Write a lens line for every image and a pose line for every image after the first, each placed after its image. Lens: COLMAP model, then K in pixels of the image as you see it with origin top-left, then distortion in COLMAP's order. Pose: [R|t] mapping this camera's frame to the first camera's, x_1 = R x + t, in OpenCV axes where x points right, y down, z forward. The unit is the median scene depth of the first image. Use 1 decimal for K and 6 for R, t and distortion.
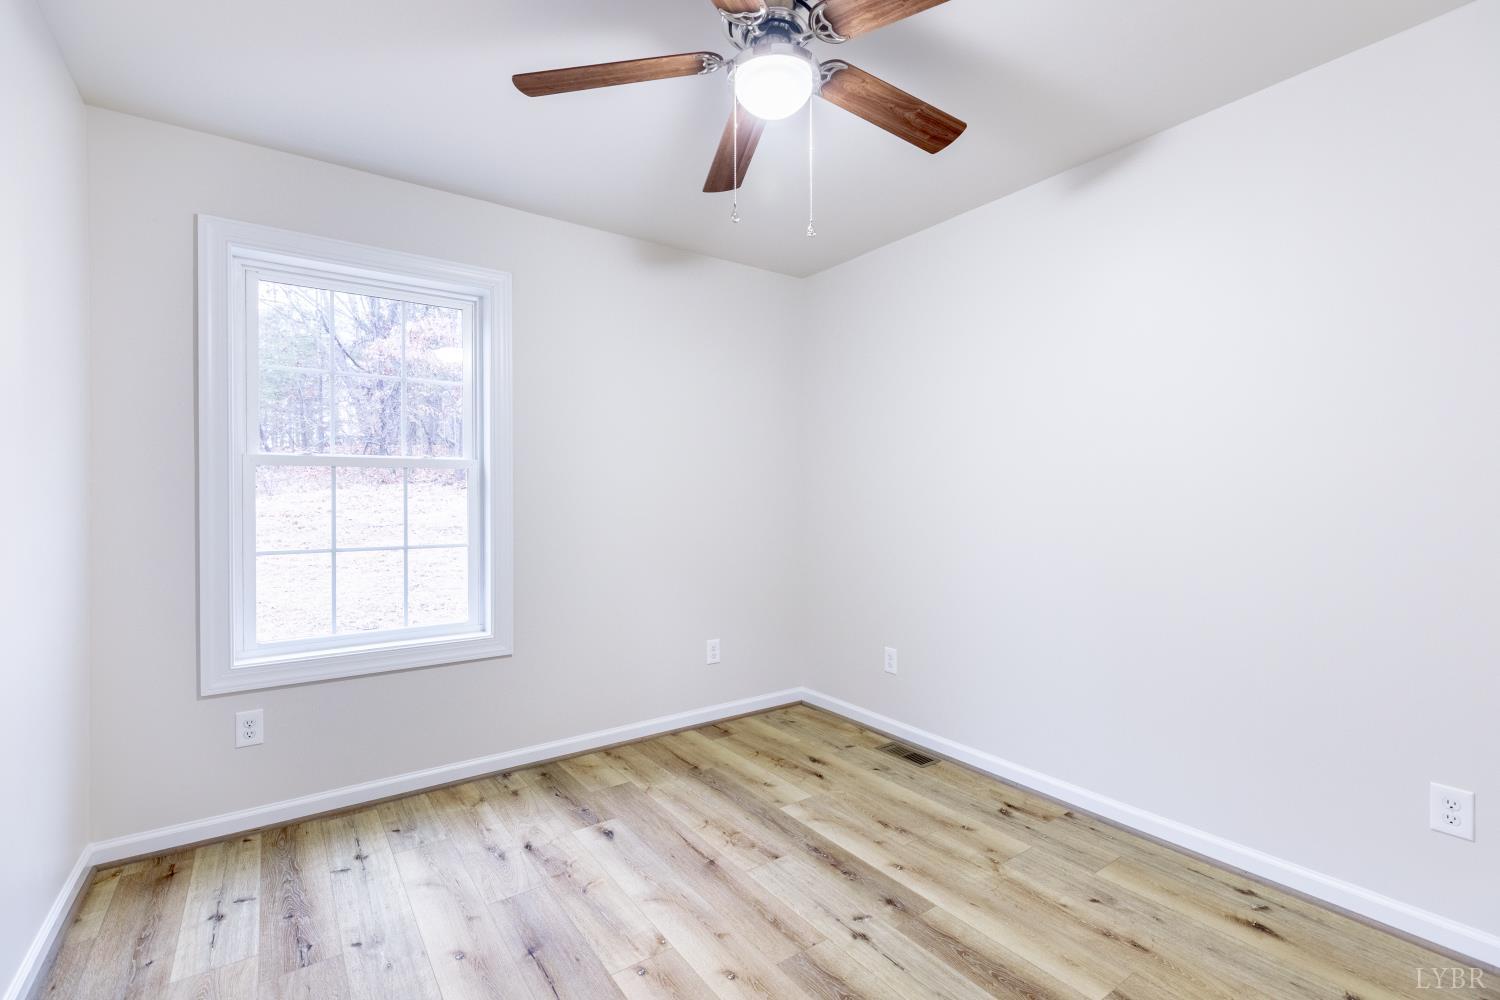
lens RADIAL K [[669.6, 0, 742.7], [0, 669.6, 501.2], [0, 0, 1]] dist [0.006915, 0.000464]
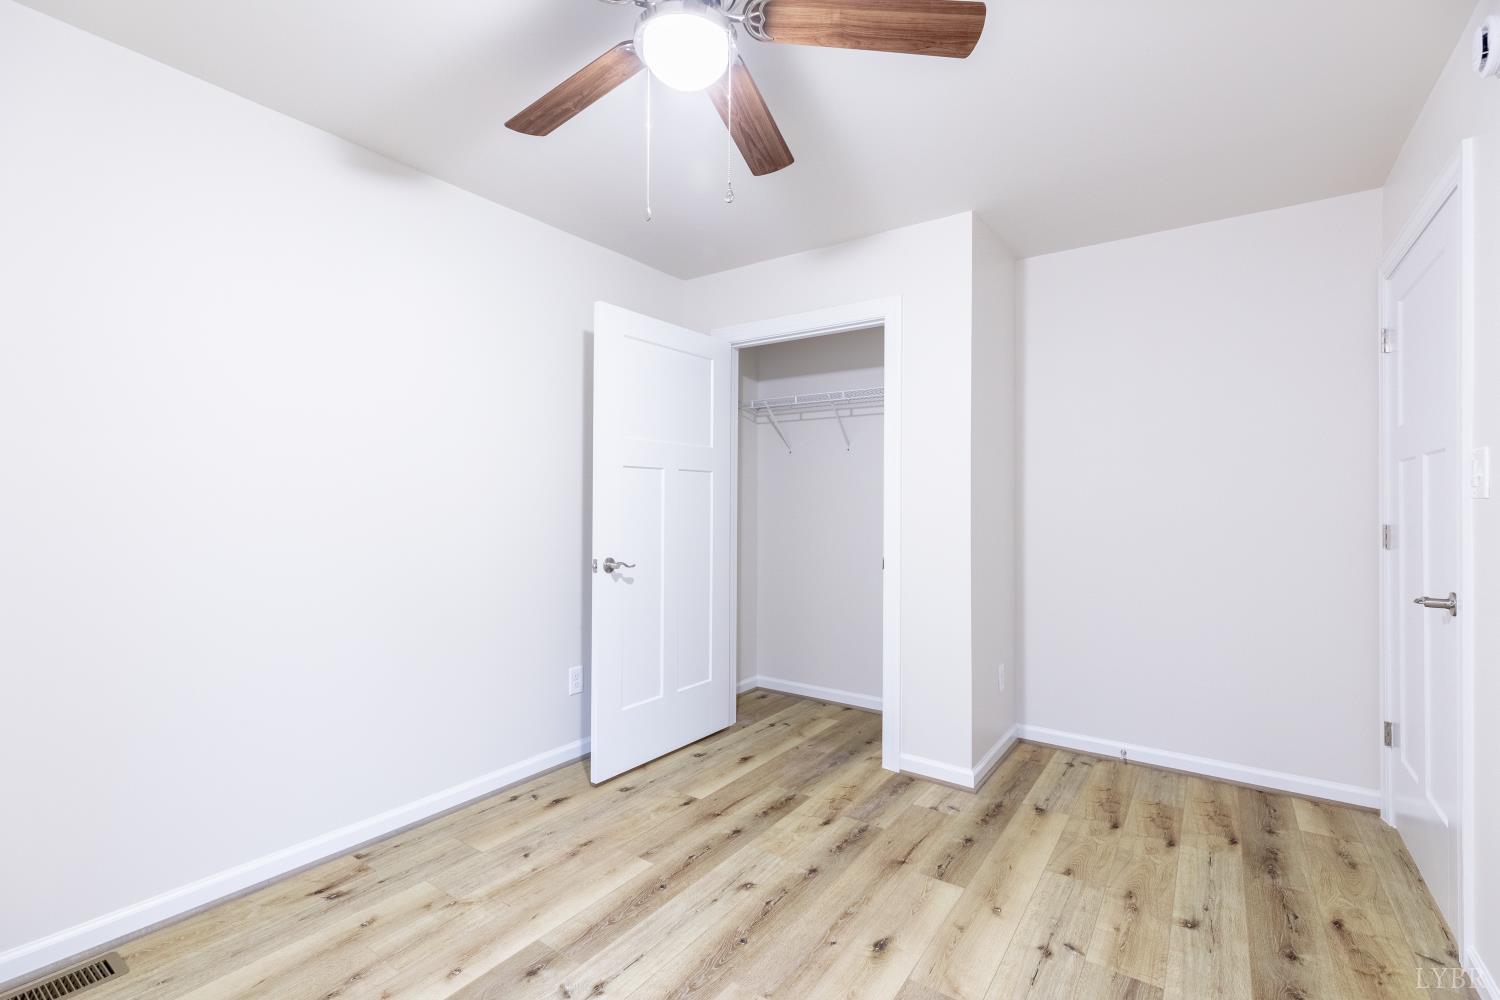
lens RADIAL K [[669.6, 0, 759.4], [0, 669.6, 500.6], [0, 0, 1]] dist [0.006915, 0.000464]
pose [[-0.352183, 0.006065, 0.935911, -0.655388], [-0.000291, 0.999978, -0.006590, -0.007720], [-0.935931, -0.002594, -0.352174, 0.964958]]
